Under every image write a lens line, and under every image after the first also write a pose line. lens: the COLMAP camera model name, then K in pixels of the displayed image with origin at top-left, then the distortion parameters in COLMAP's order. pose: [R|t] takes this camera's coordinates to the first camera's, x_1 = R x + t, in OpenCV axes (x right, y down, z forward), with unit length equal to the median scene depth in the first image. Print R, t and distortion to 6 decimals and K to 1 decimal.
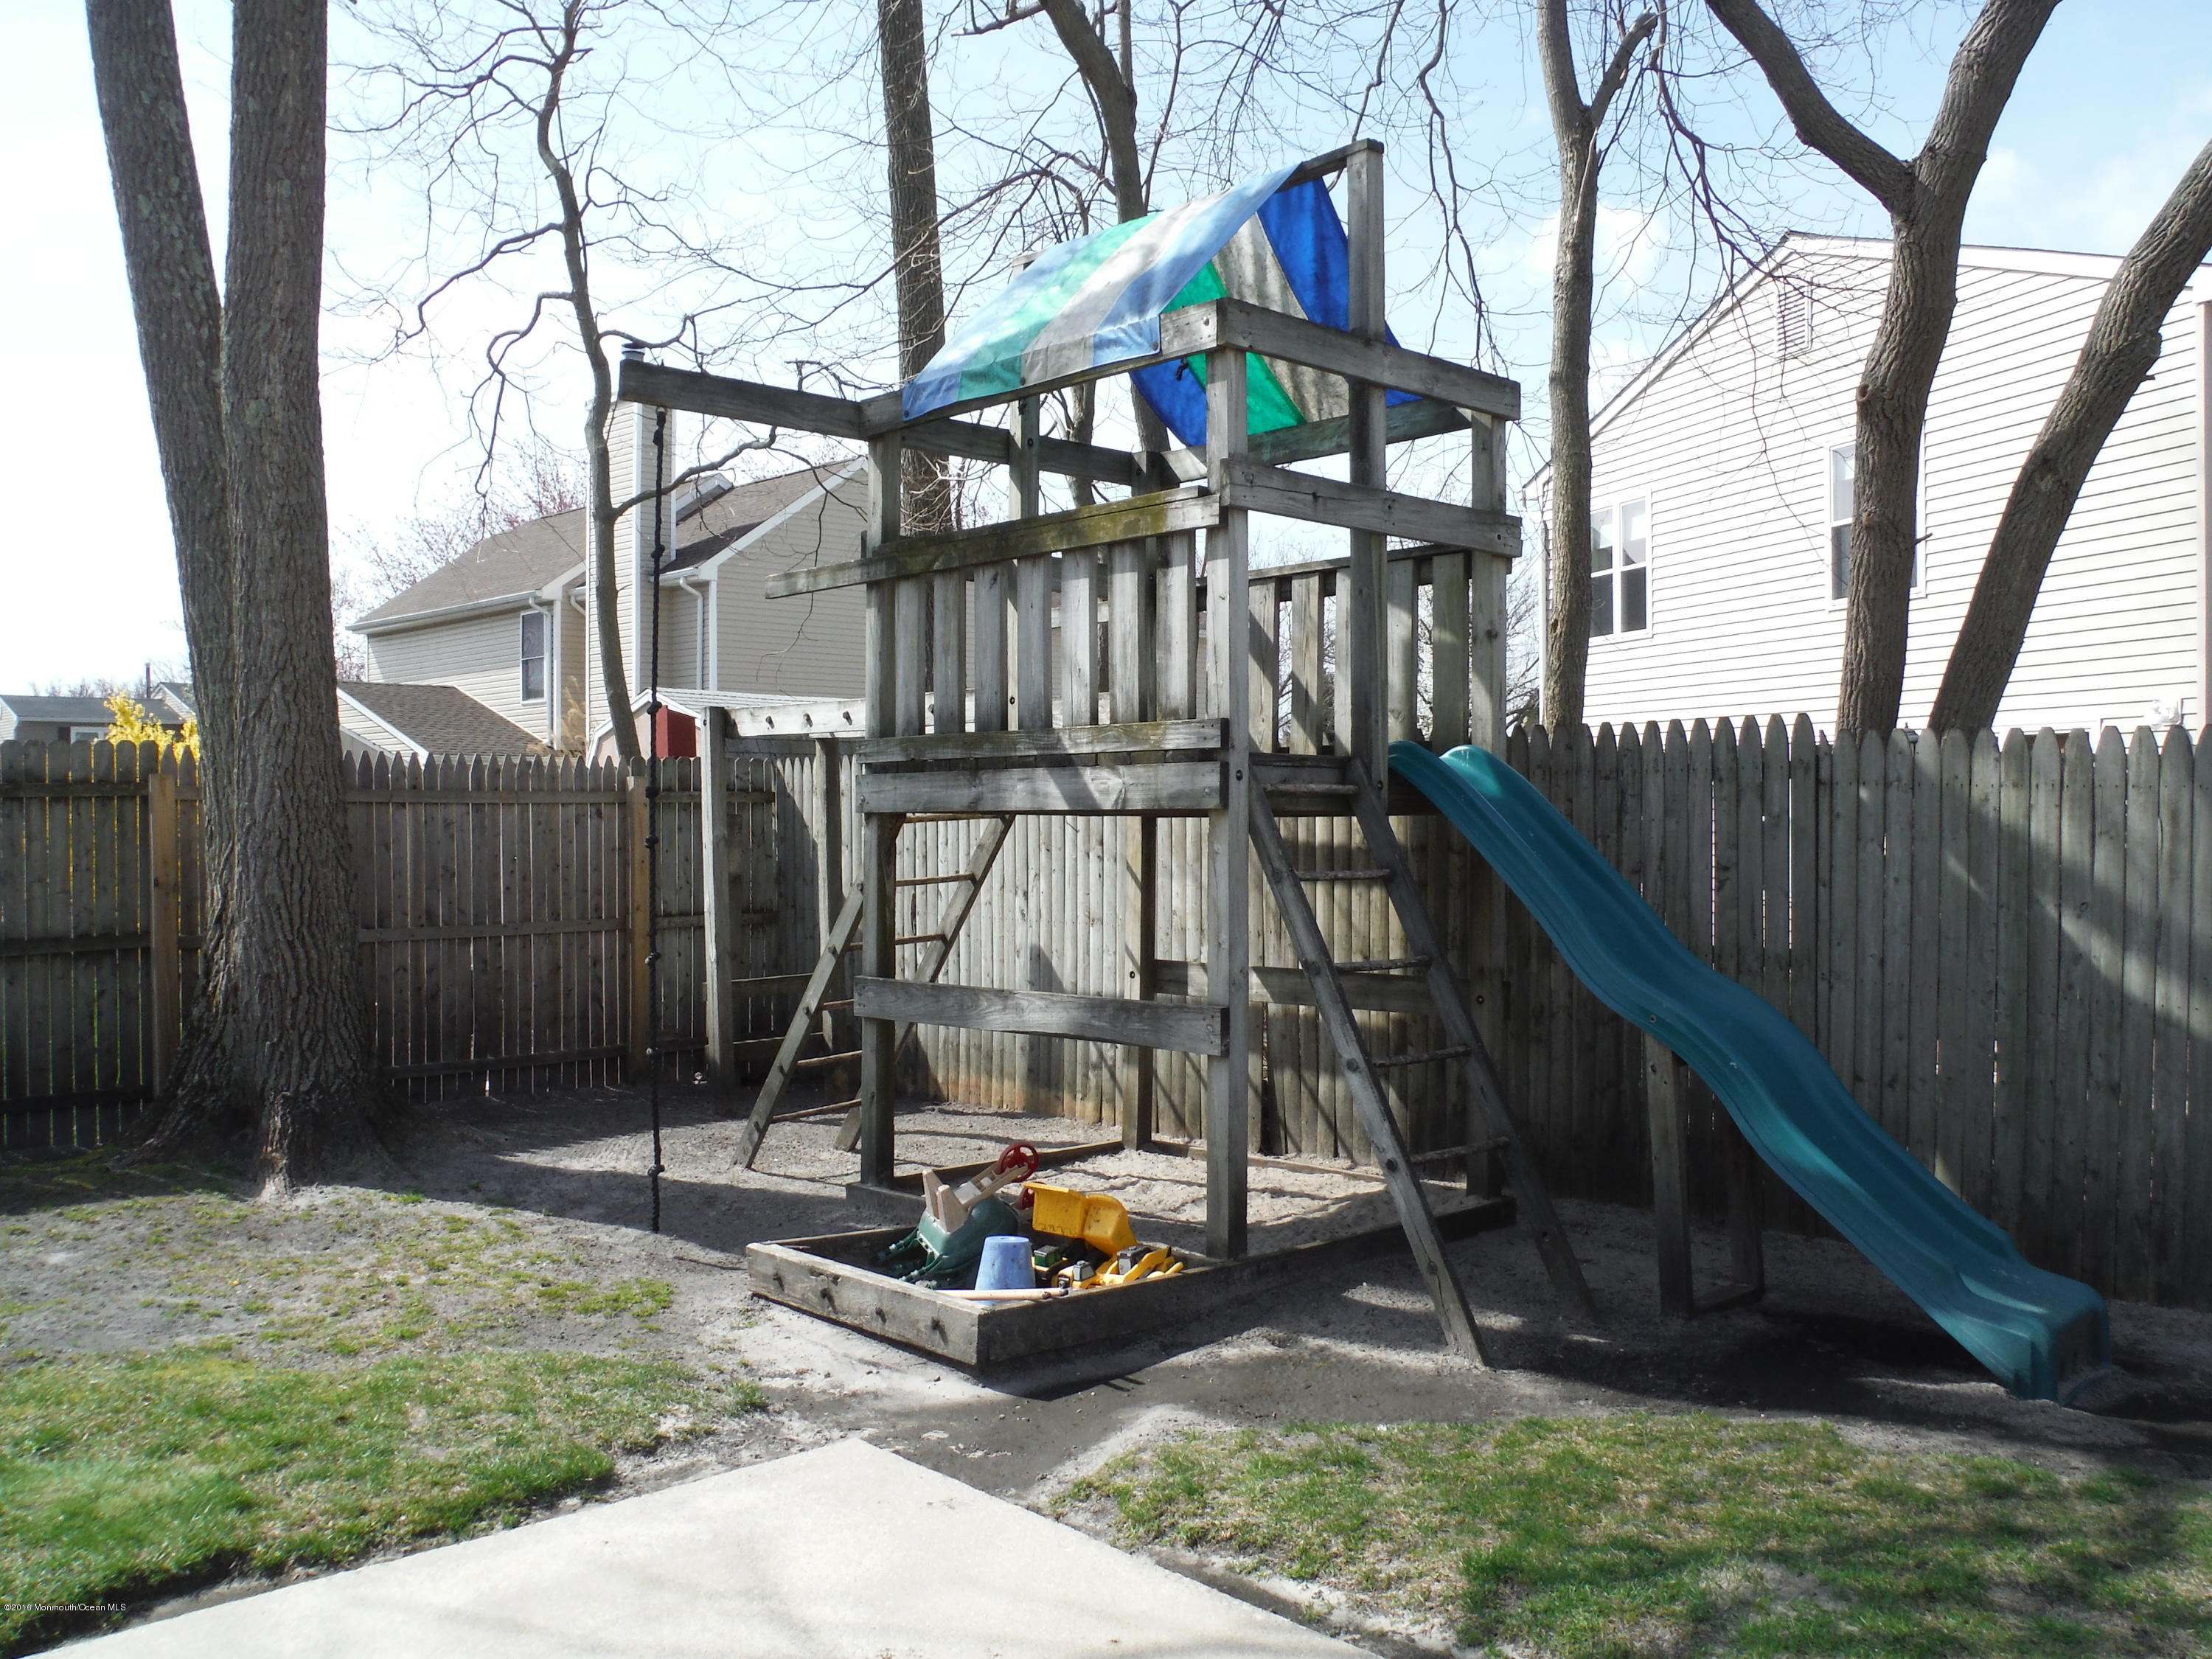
lens RADIAL K [[1880.8, 0, 1102.6], [0, 1880.8, 828.0], [0, 0, 1]] dist [-0.089905, -0.000182]
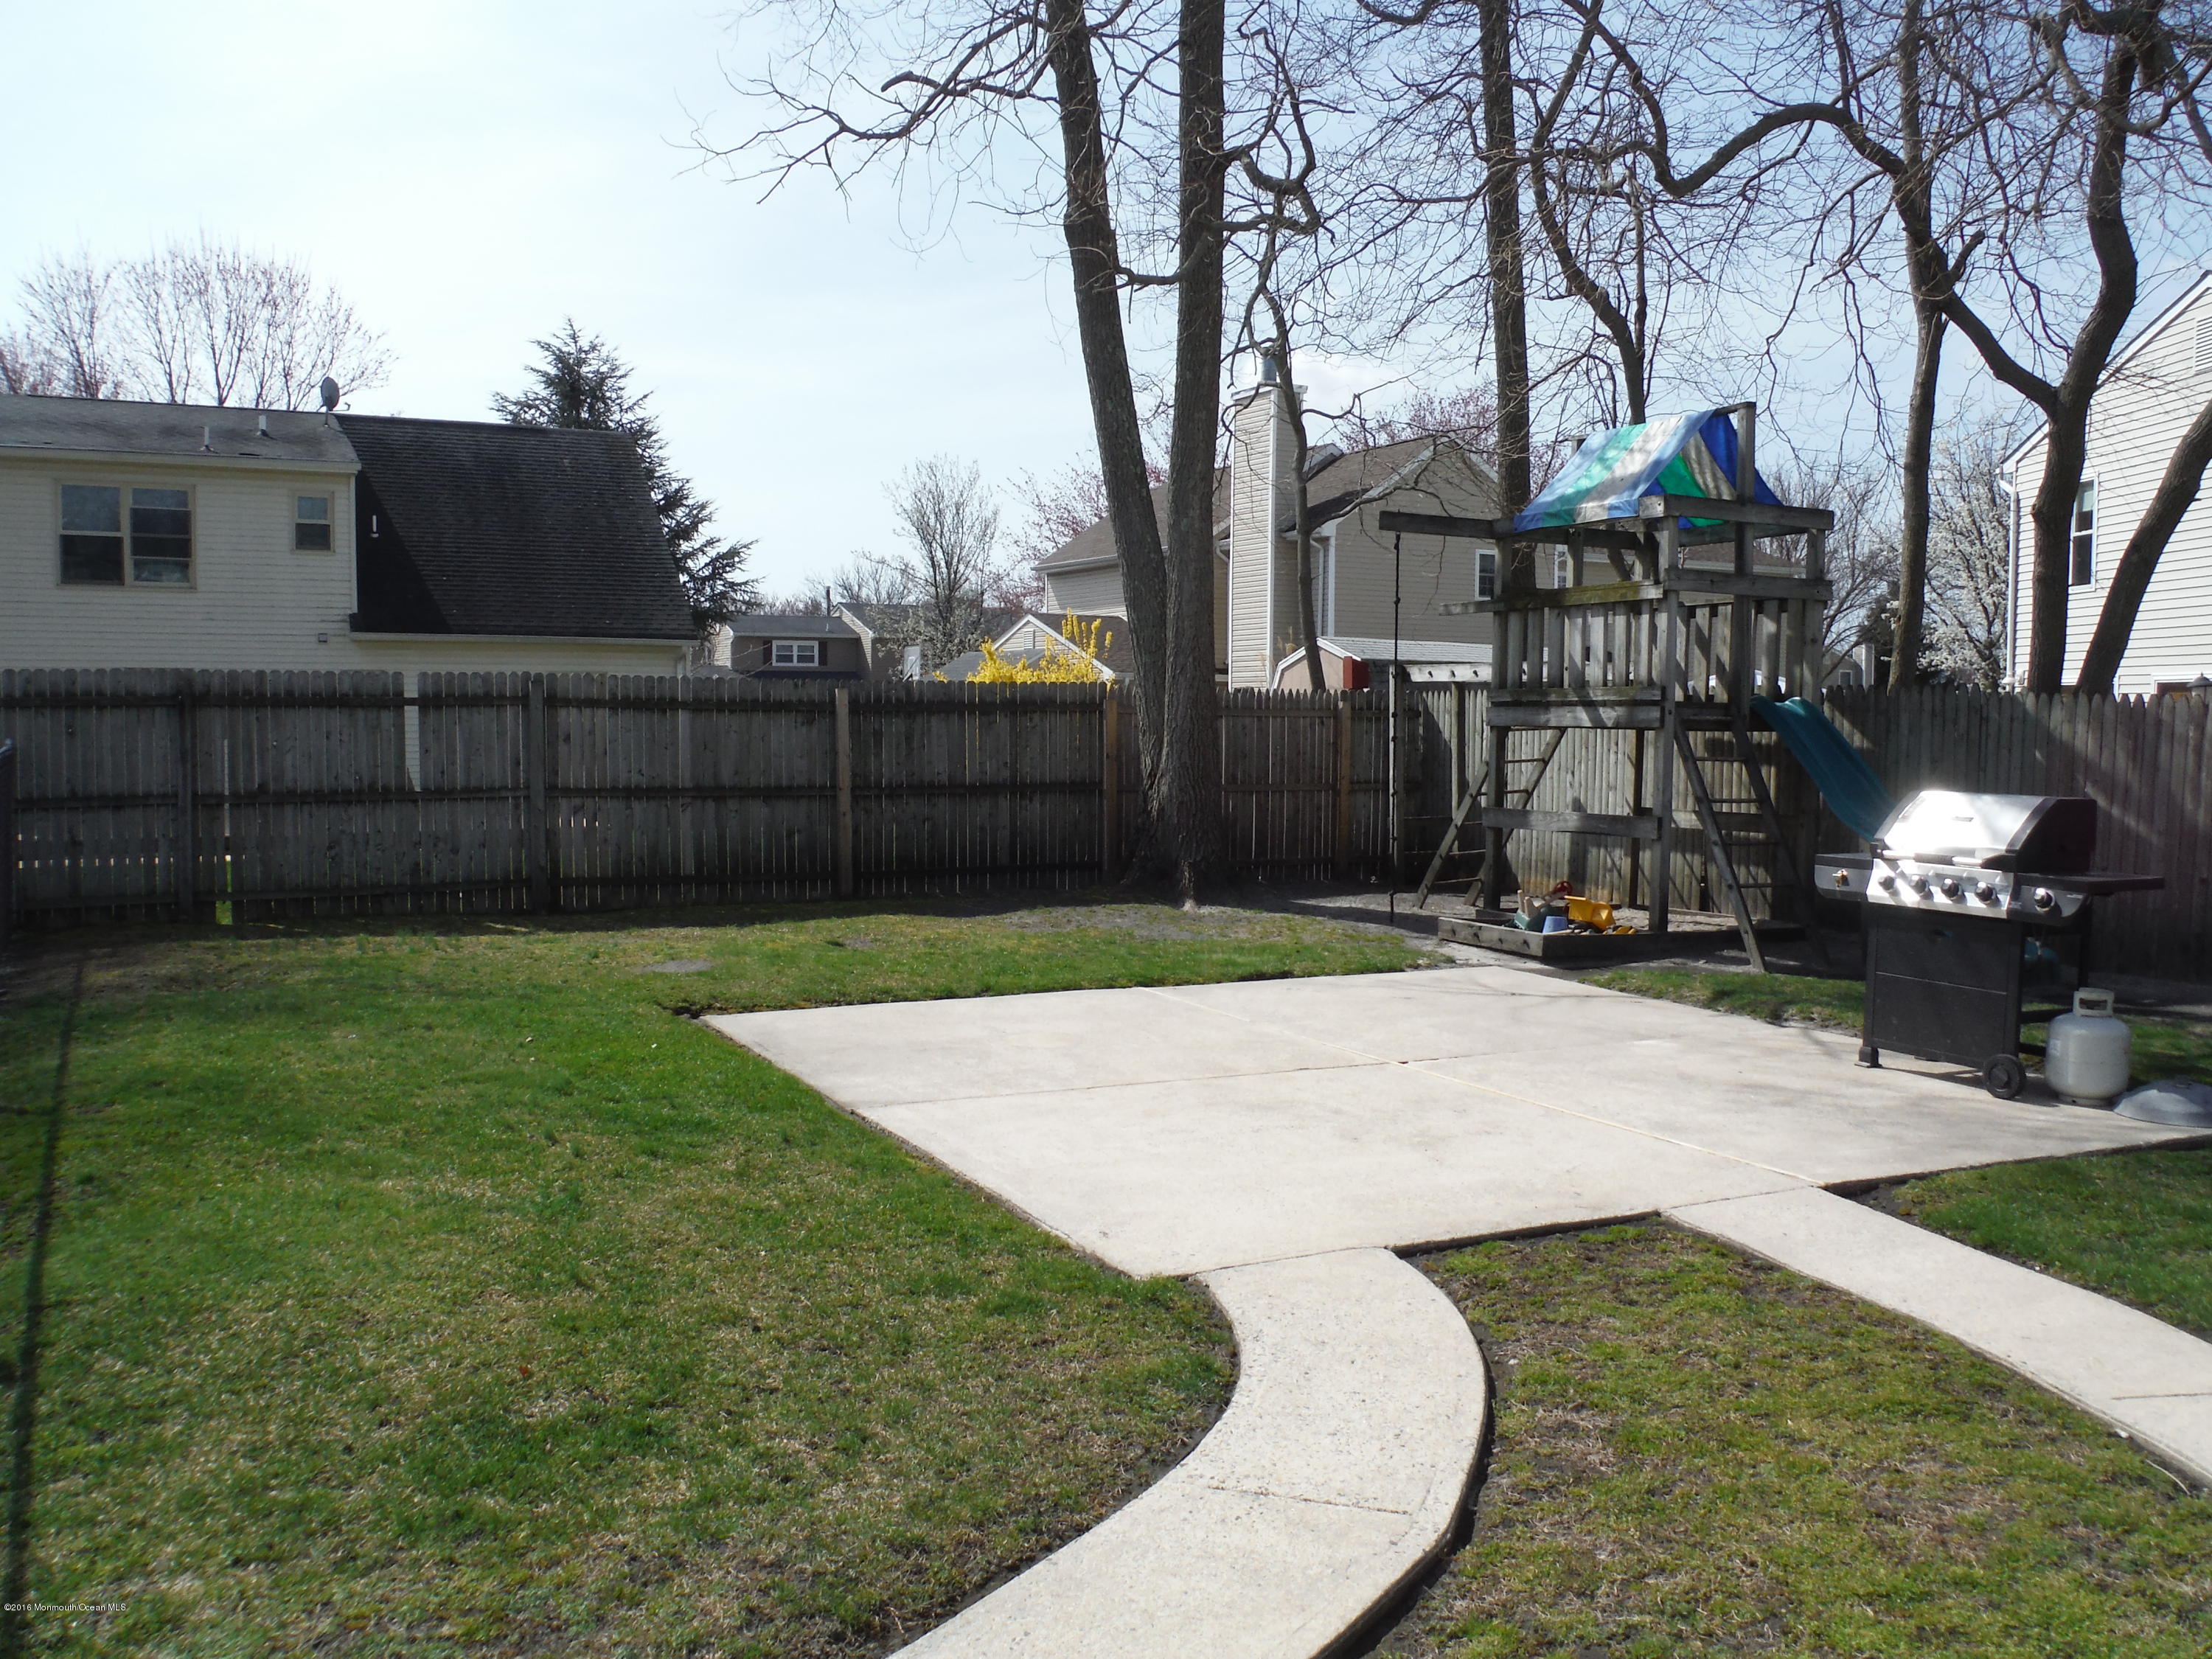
lens RADIAL K [[1880.8, 0, 1101.9], [0, 1880.8, 813.2], [0, 0, 1]] dist [-0.089905, -0.000182]
pose [[0.956849, 0.028785, -0.289155, 0.056994], [-0.016391, 0.998844, 0.045192, 0.001432], [0.290122, -0.038502, 0.956215, -1.018698]]
